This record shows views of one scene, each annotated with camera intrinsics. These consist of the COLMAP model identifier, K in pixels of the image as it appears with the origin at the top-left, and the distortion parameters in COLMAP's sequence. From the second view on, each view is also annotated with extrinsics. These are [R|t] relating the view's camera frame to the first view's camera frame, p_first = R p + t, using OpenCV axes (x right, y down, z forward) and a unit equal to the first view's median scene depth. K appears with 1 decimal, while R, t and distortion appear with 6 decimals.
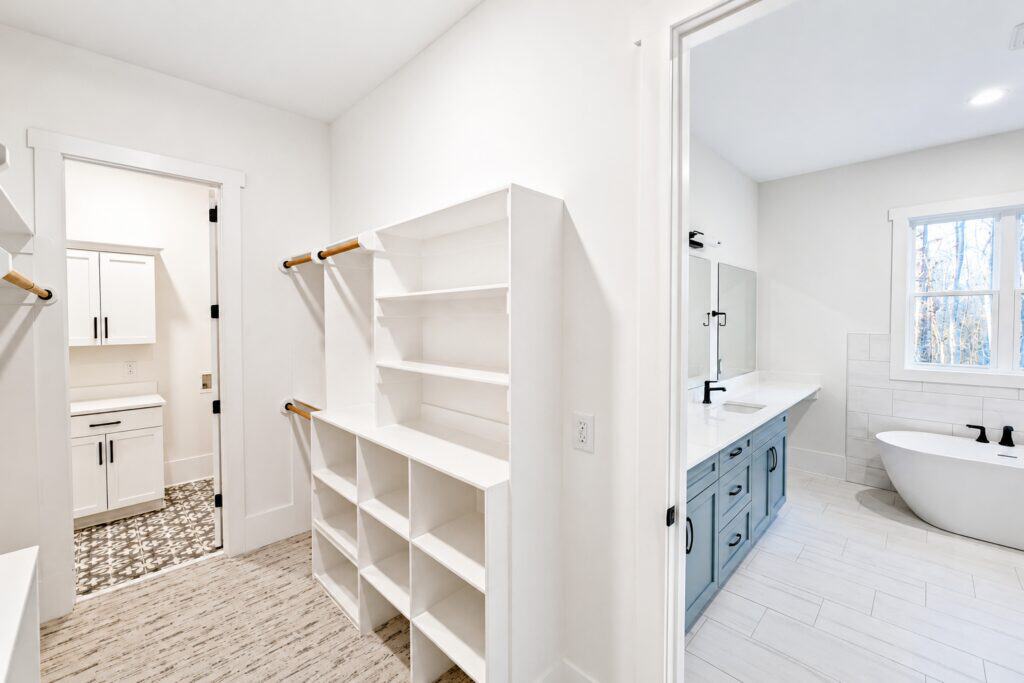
lens RADIAL K [[418.0, 0, 511.6], [0, 418.0, 329.4], [0, 0, 1]] dist [-0.000784, -0.000239]
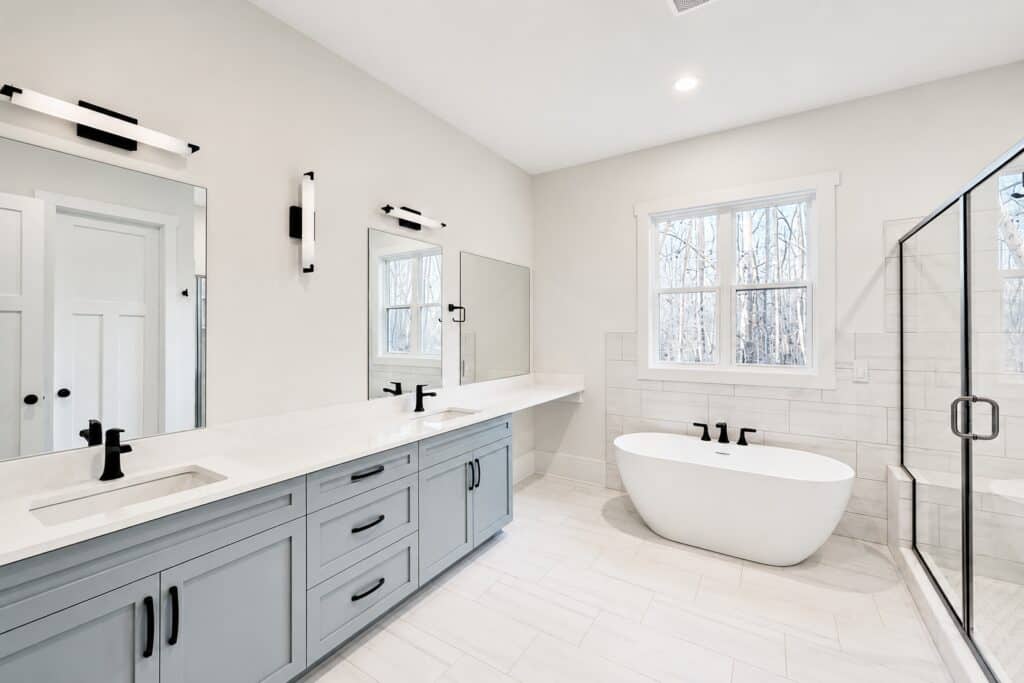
lens RADIAL K [[418.0, 0, 511.6], [0, 418.0, 329.4], [0, 0, 1]] dist [-0.000784, -0.000239]
pose [[0.978205, 0.002103, 0.207633, 0.451271], [0.003183, 0.999679, -0.025125, 0.030870], [-0.207619, 0.025238, 0.977884, 0.122299]]
